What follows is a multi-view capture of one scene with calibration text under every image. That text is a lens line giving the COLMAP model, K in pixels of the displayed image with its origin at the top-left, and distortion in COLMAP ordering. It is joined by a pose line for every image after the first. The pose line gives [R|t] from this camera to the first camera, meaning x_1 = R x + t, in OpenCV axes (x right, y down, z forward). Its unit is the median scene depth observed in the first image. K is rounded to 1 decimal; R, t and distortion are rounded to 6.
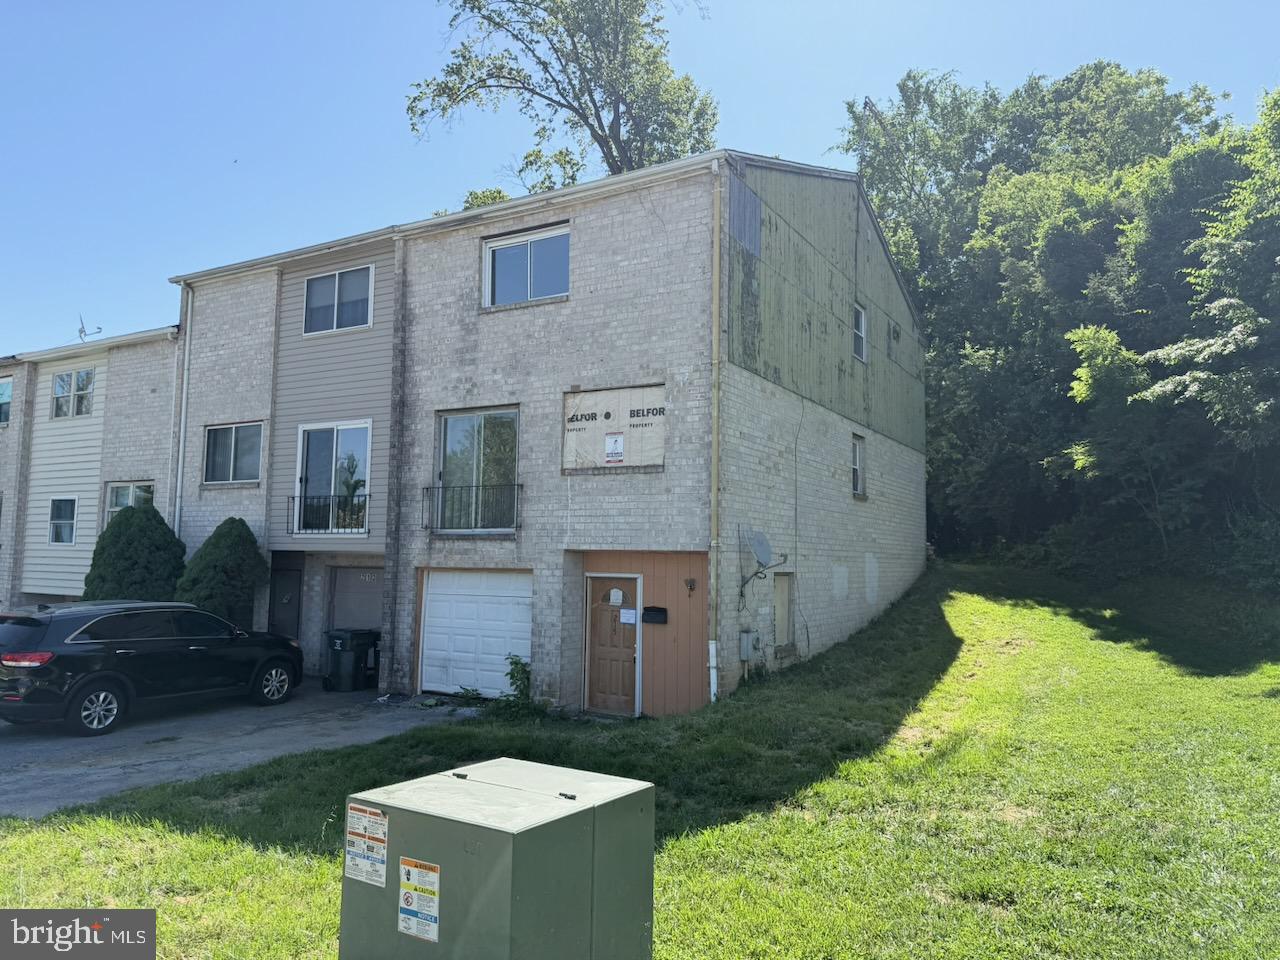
lens RADIAL K [[902.4, 0, 634.0], [0, 902.4, 473.5], [0, 0, 1]] dist [0.160373, -0.292119]
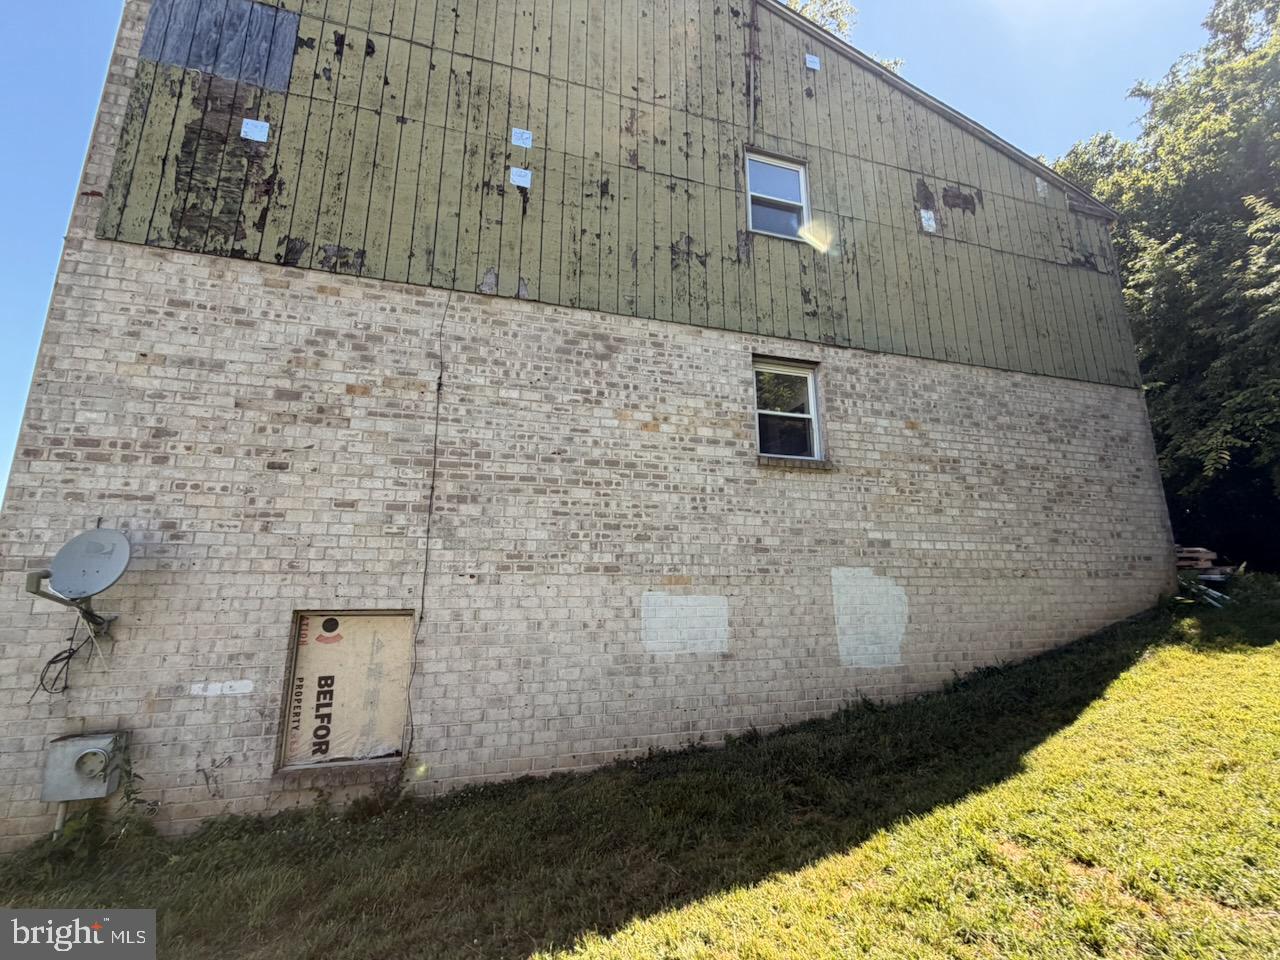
lens RADIAL K [[531.0, 0, 639.7], [0, 531.0, 475.8], [0, 0, 1]] dist [0.000287, 0.000129]
pose [[0.719203, -0.159149, -0.676328, 0.487378], [0.076265, 0.985614, -0.150828, 0.090084], [0.690602, 0.056896, 0.720993, 0.873026]]
